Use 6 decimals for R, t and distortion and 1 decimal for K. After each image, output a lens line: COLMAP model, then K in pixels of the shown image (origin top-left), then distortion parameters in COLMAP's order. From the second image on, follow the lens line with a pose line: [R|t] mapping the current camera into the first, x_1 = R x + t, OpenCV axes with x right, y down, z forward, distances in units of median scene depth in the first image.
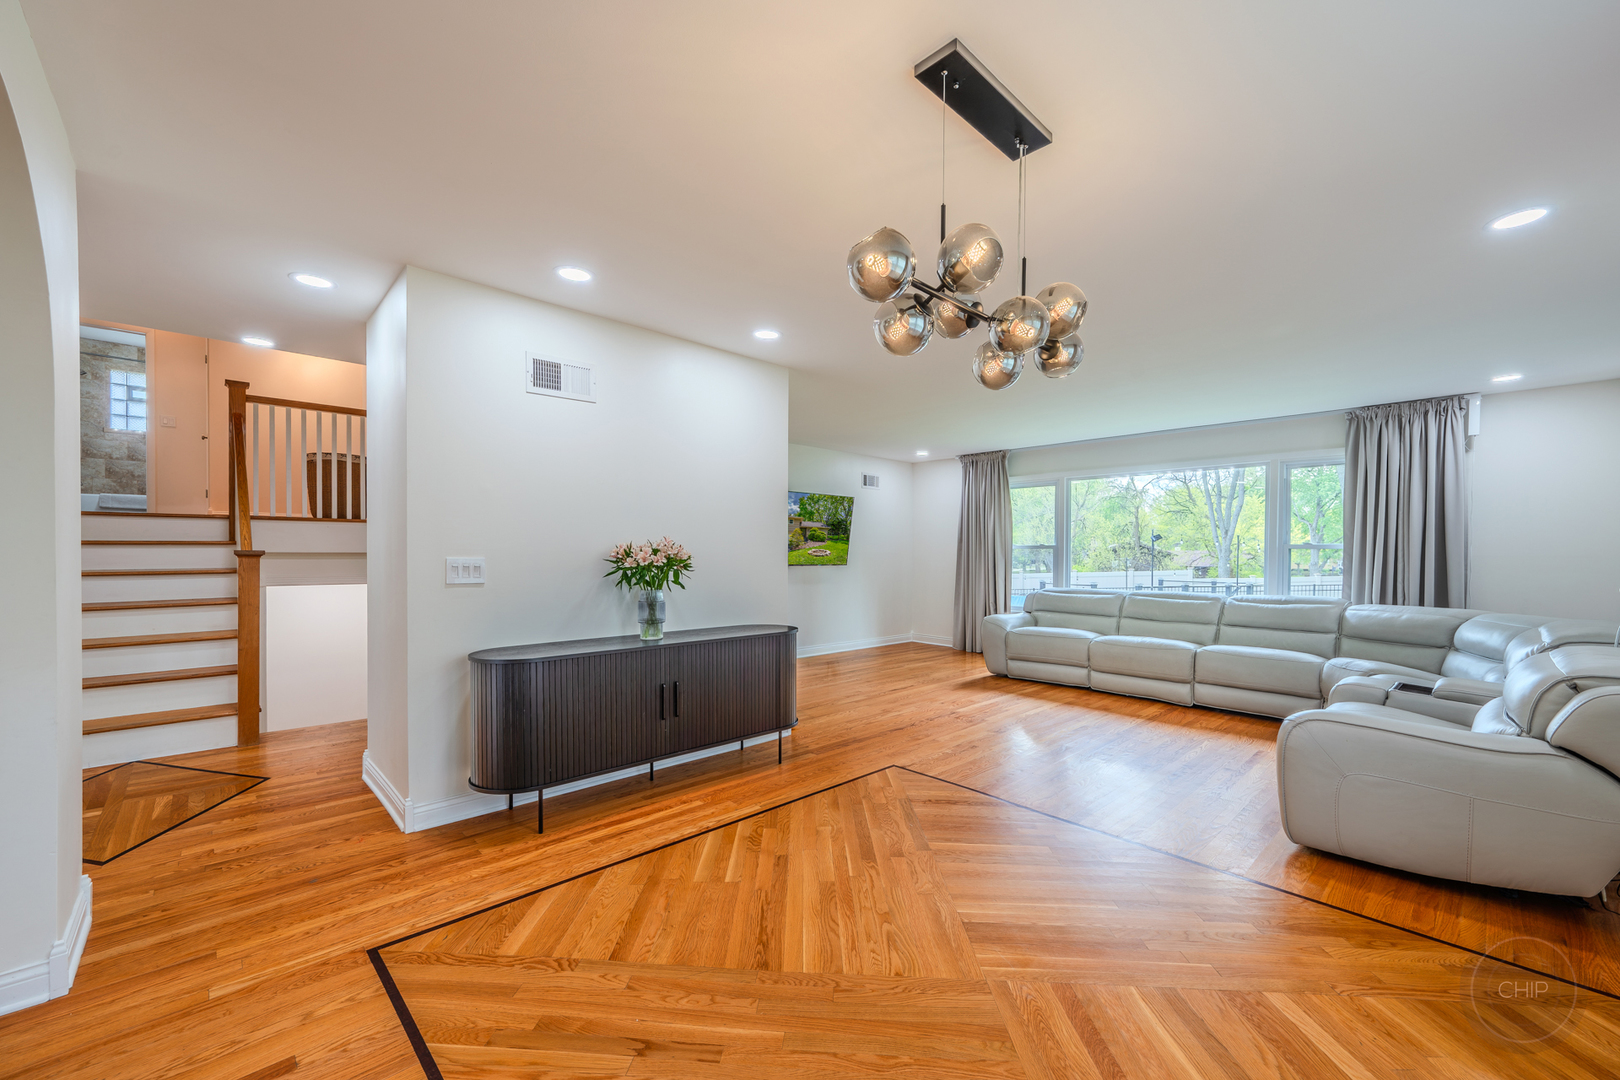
lens RADIAL K [[641.7, 0, 806.8], [0, 641.7, 558.3], [0, 0, 1]] dist [-0.002142, -0.000272]
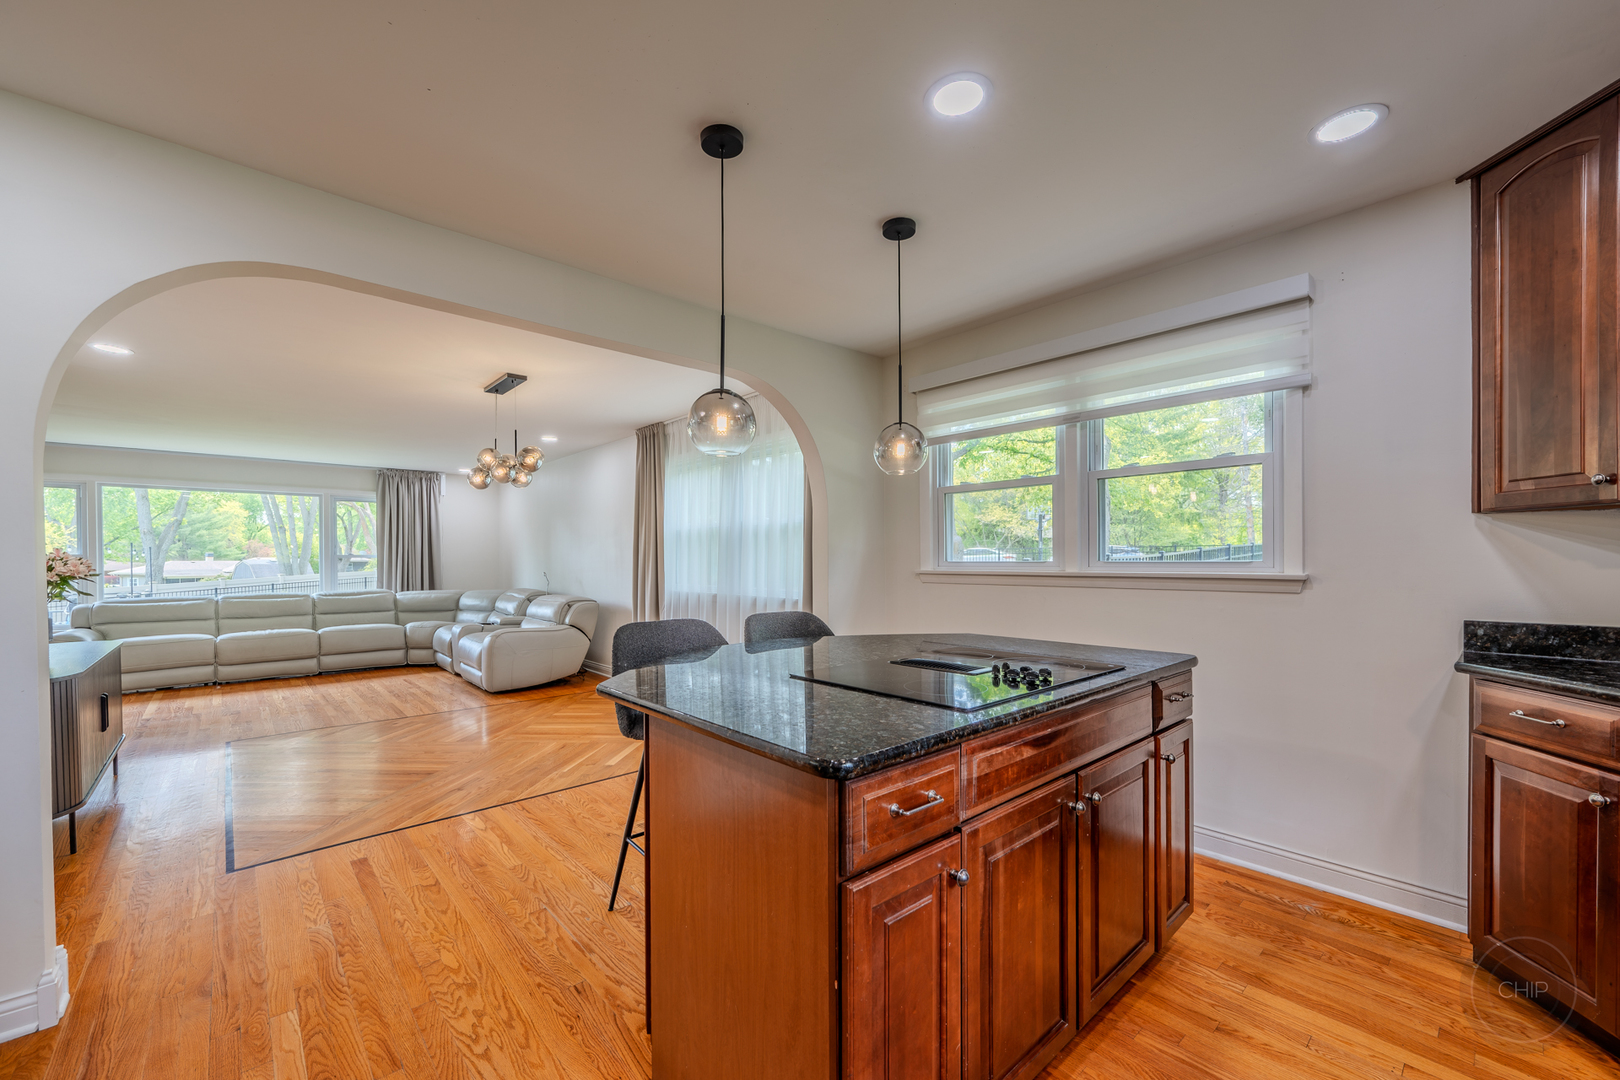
lens RADIAL K [[641.7, 0, 806.8], [0, 641.7, 558.3], [0, 0, 1]] dist [-0.002142, -0.000272]
pose [[0.028021, -0.009228, 0.999565, -0.729266], [0.011869, 0.999890, 0.008899, -0.015429], [-0.999537, 0.011615, 0.028127, -0.087339]]
